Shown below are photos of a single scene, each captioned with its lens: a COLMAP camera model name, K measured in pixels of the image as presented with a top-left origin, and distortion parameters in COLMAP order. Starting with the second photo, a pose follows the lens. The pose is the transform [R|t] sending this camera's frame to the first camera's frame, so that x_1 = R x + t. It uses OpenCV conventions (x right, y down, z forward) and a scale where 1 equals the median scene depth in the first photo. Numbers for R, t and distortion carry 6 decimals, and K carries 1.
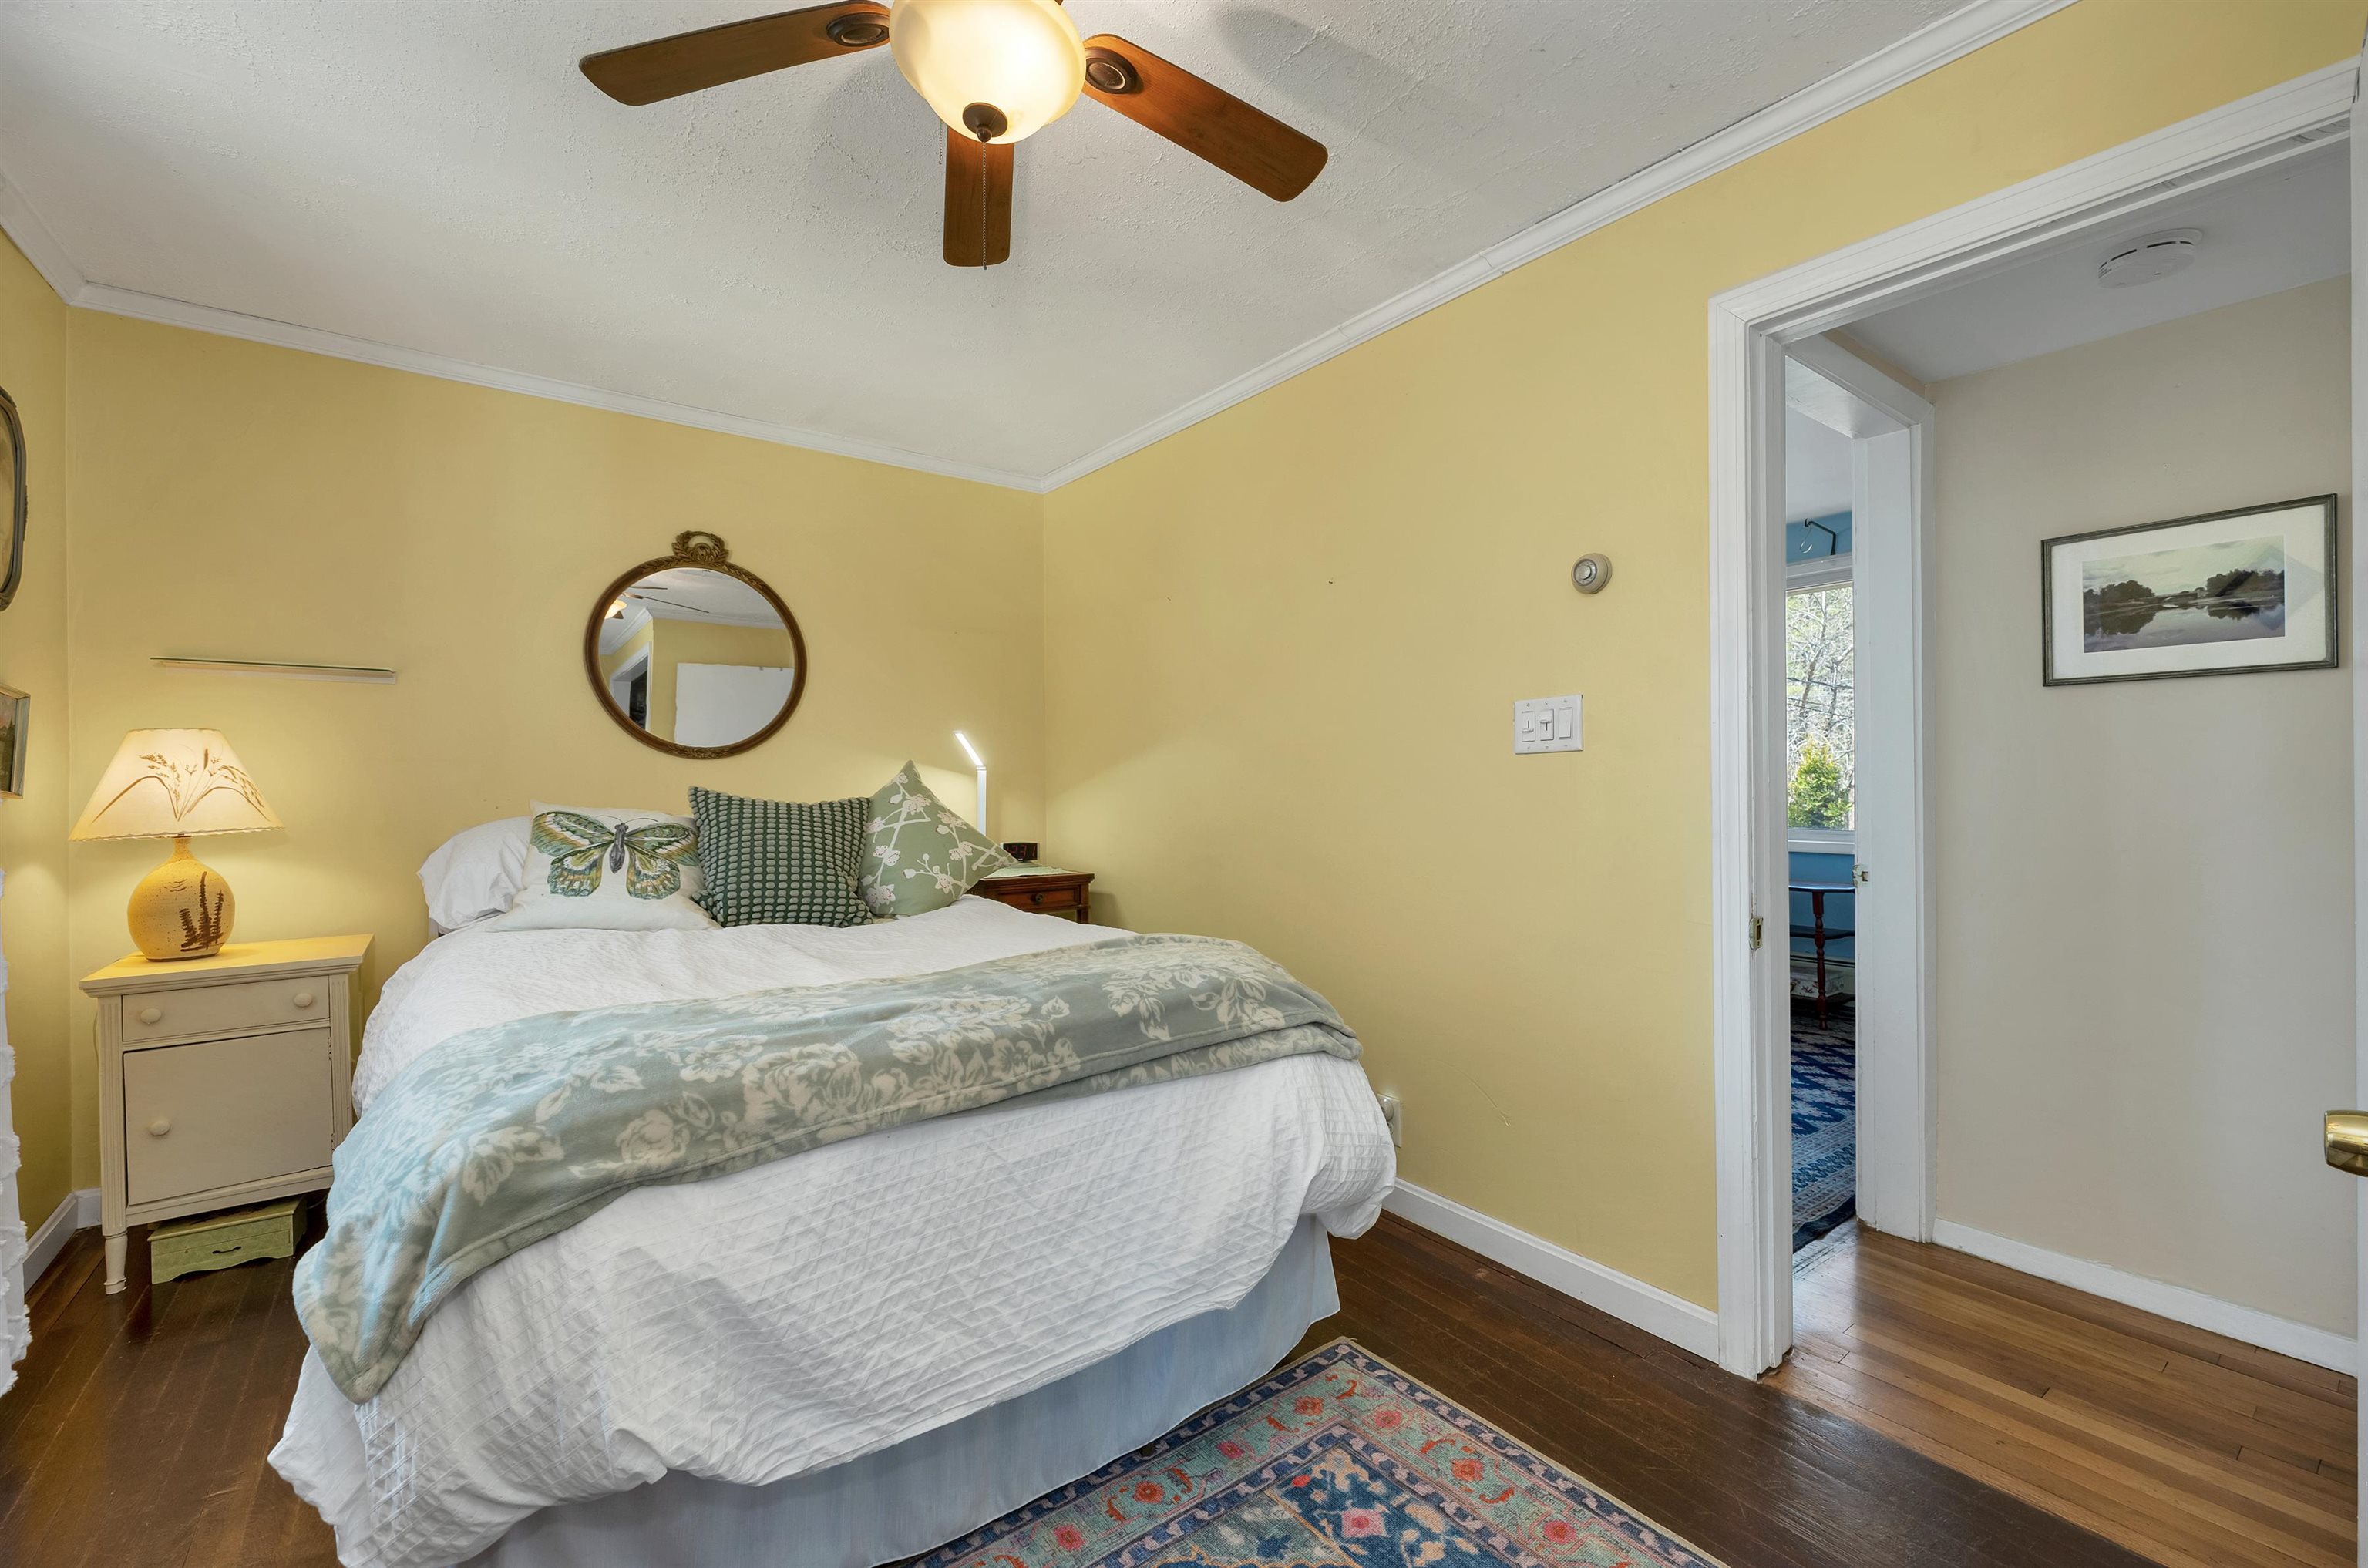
lens RADIAL K [[968.5, 0, 1188.6], [0, 968.5, 782.3], [0, 0, 1]] dist [-0.000343, -0.000015]
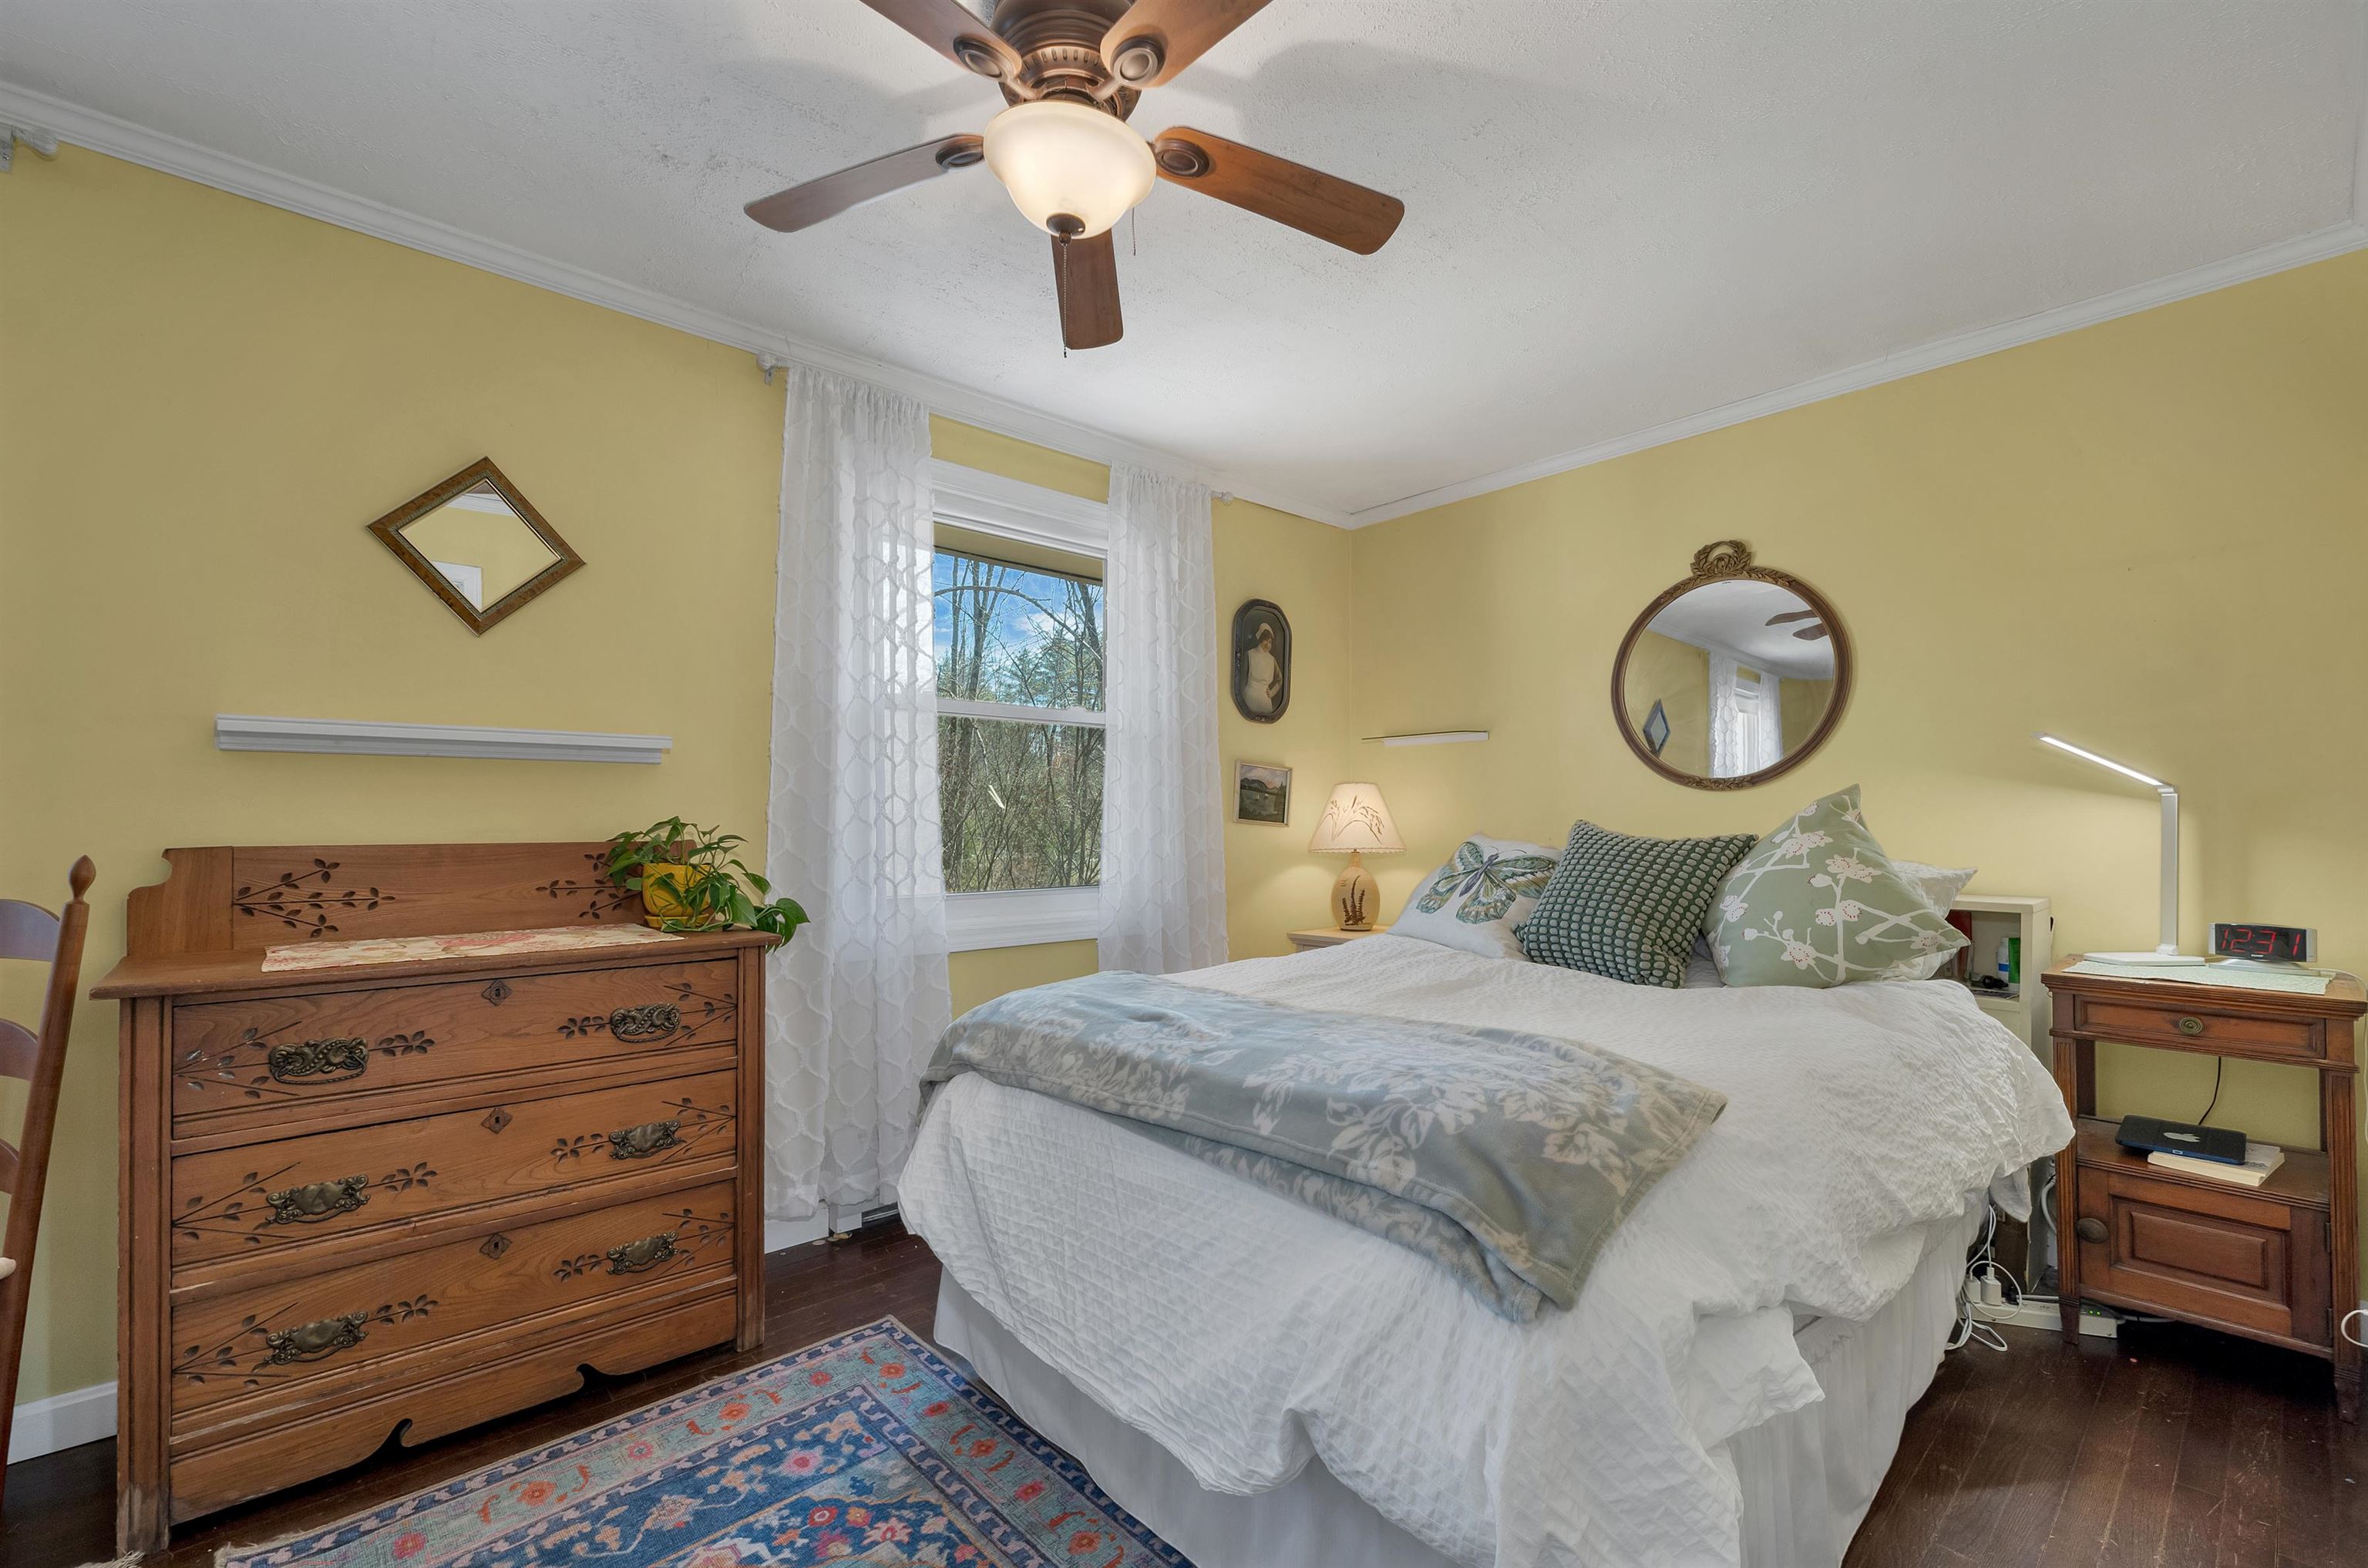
lens RADIAL K [[1002.6, 0, 1180.3], [0, 1002.6, 790.1], [0, 0, 1]] dist [0.000762, -0.000273]
pose [[0.090636, -0.029035, -0.995461, 0.764771], [0.003338, 0.999578, -0.028852, 0.003203], [0.995878, -0.000708, 0.090695, 0.805428]]
